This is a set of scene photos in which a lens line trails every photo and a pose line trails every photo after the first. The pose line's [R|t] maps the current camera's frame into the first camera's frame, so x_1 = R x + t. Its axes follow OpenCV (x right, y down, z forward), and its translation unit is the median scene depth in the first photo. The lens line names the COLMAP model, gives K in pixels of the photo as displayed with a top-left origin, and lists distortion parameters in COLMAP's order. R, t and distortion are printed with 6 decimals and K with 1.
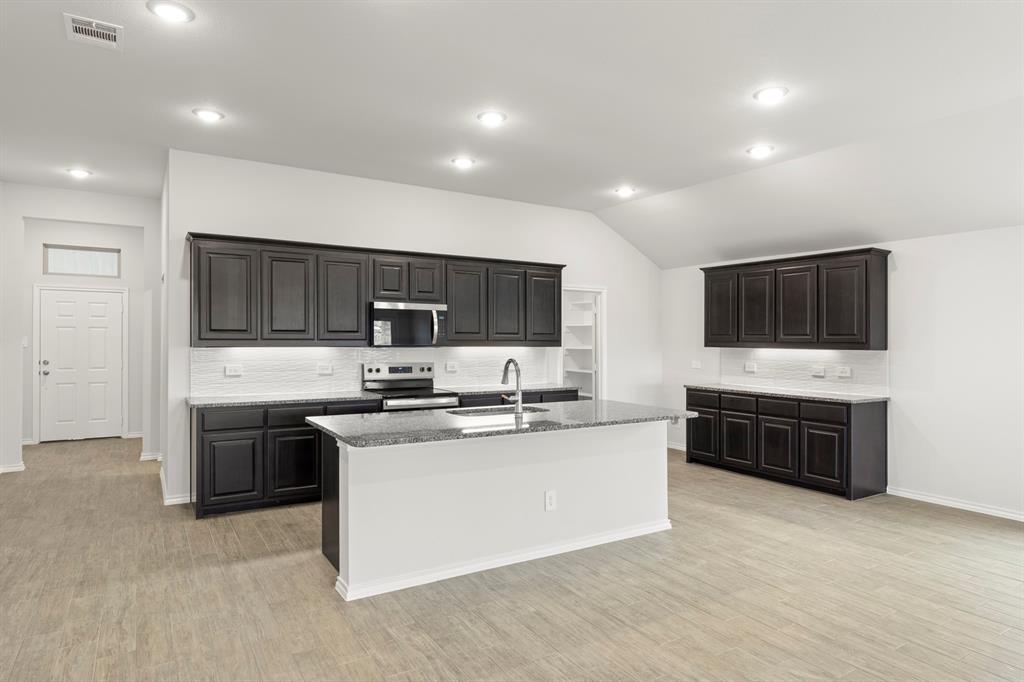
lens RADIAL K [[613.3, 0, 512.0], [0, 613.3, 341.0], [0, 0, 1]] dist [0.003085, -0.001037]
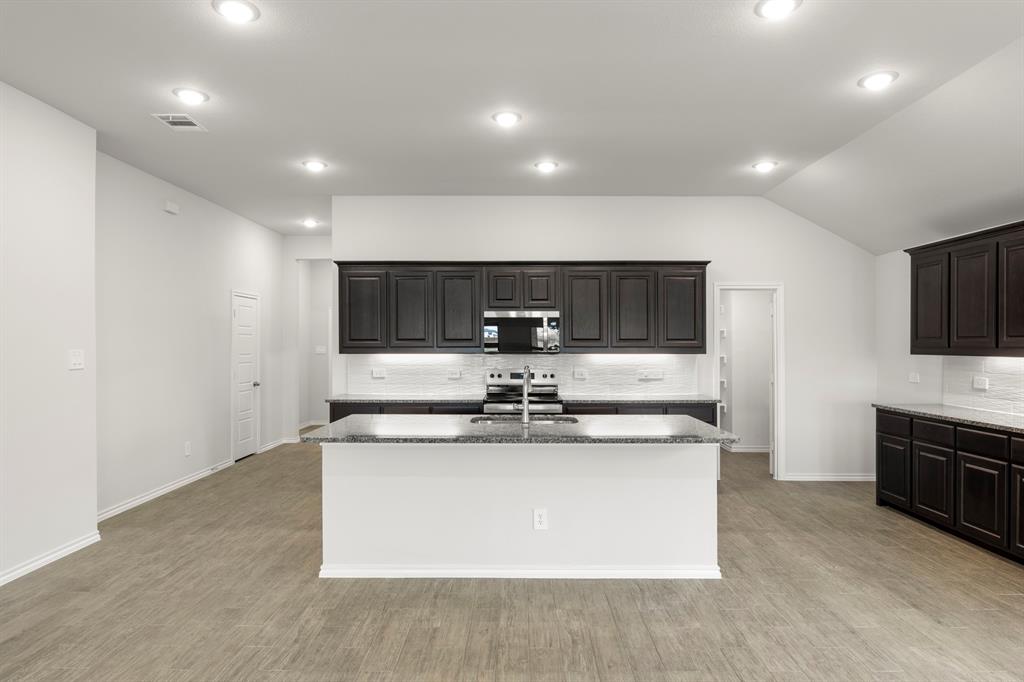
lens RADIAL K [[590.6, 0, 512.0], [0, 590.6, 341.0], [0, 0, 1]] dist [-0.000939, -0.001410]
pose [[0.841987, -0.010143, -0.539402, 0.376650], [0.003233, 0.999900, -0.013756, 0.002011], [0.539488, 0.009839, 0.841936, 0.163251]]
